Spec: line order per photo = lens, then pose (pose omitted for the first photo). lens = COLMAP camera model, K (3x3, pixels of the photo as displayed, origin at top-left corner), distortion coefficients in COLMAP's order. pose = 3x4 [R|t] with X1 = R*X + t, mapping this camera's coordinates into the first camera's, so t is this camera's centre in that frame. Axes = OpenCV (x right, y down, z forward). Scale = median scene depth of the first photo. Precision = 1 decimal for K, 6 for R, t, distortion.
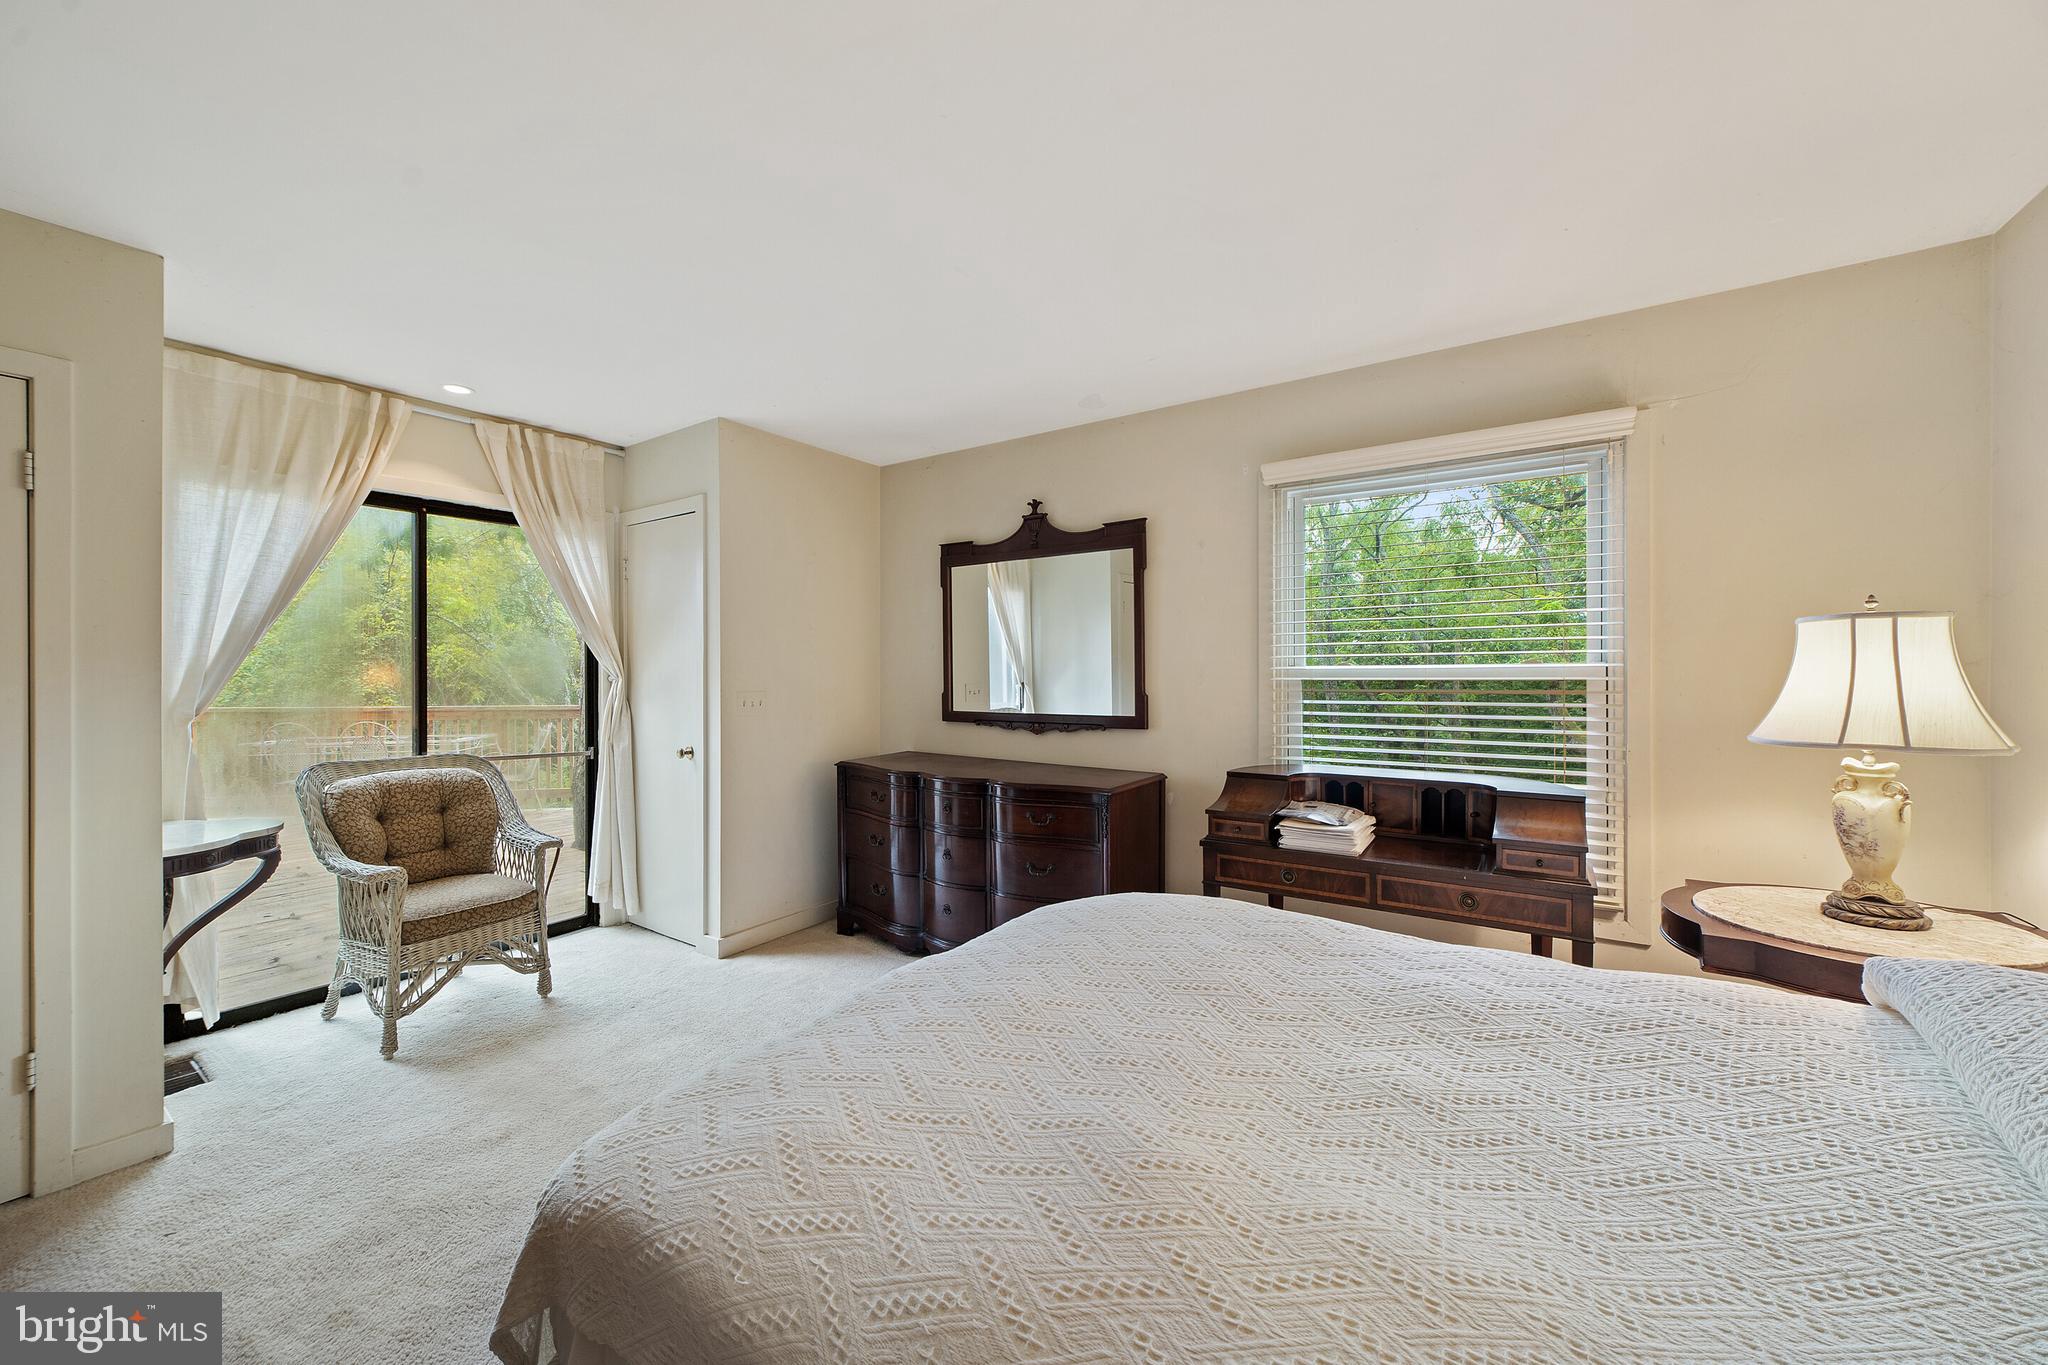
lens RADIAL K [[794.2, 0, 1006.8], [0, 794.2, 677.9], [0, 0, 1]] dist [-0.000136, -0.000072]
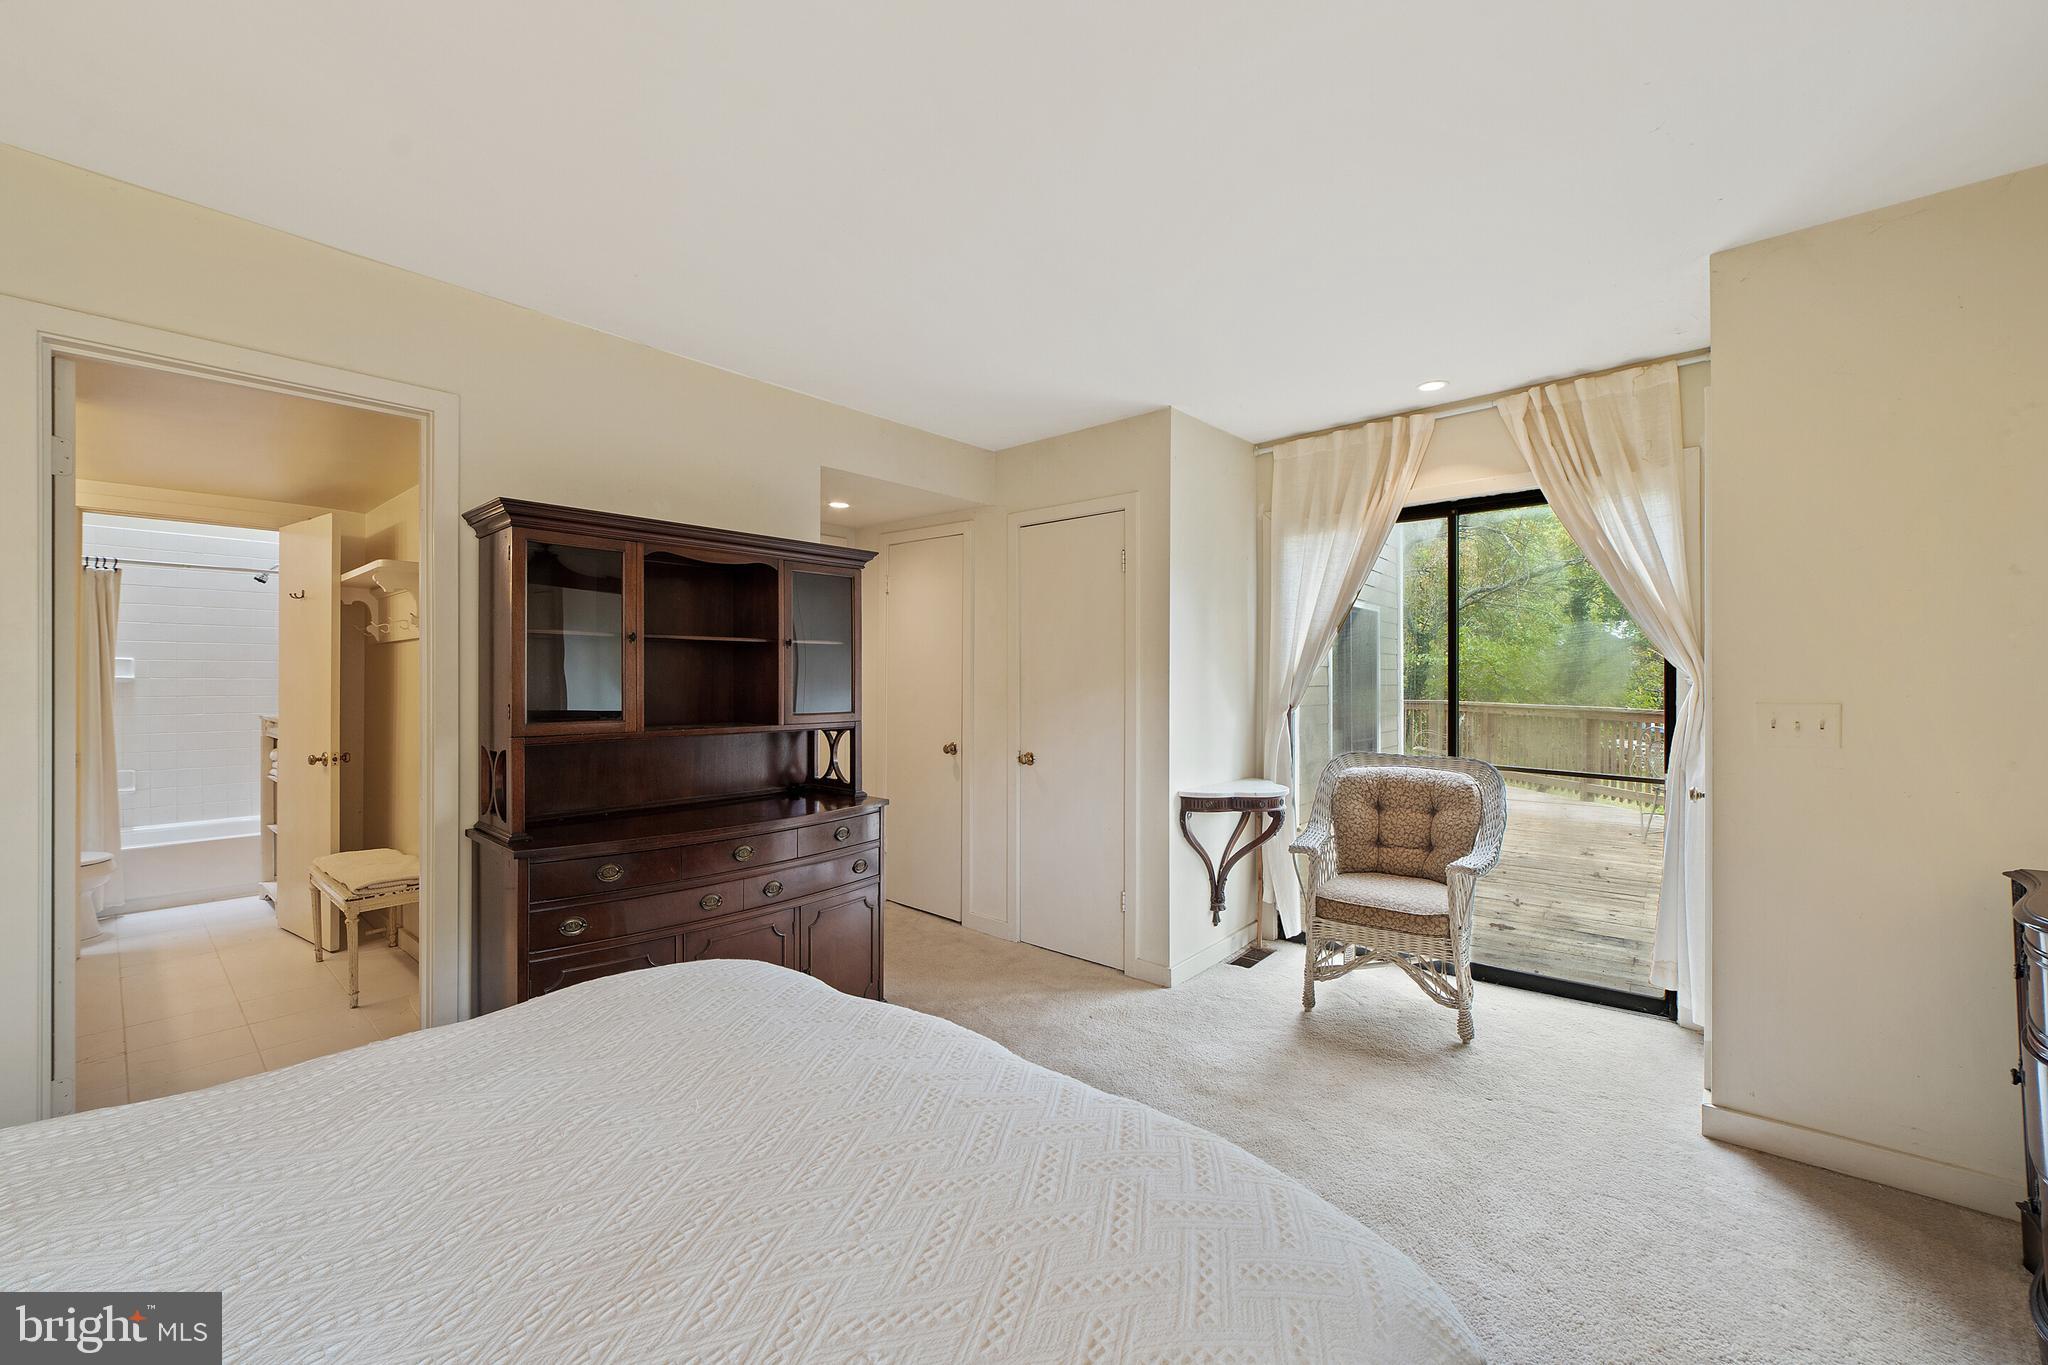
lens RADIAL K [[794.2, 0, 1006.8], [0, 794.2, 677.9], [0, 0, 1]] dist [-0.000136, -0.000072]
pose [[-0.125430, -0.004656, -0.992092, 0.353024], [-0.001885, 0.999988, -0.004454, 0.003578], [0.992101, 0.001312, -0.125438, 0.604429]]
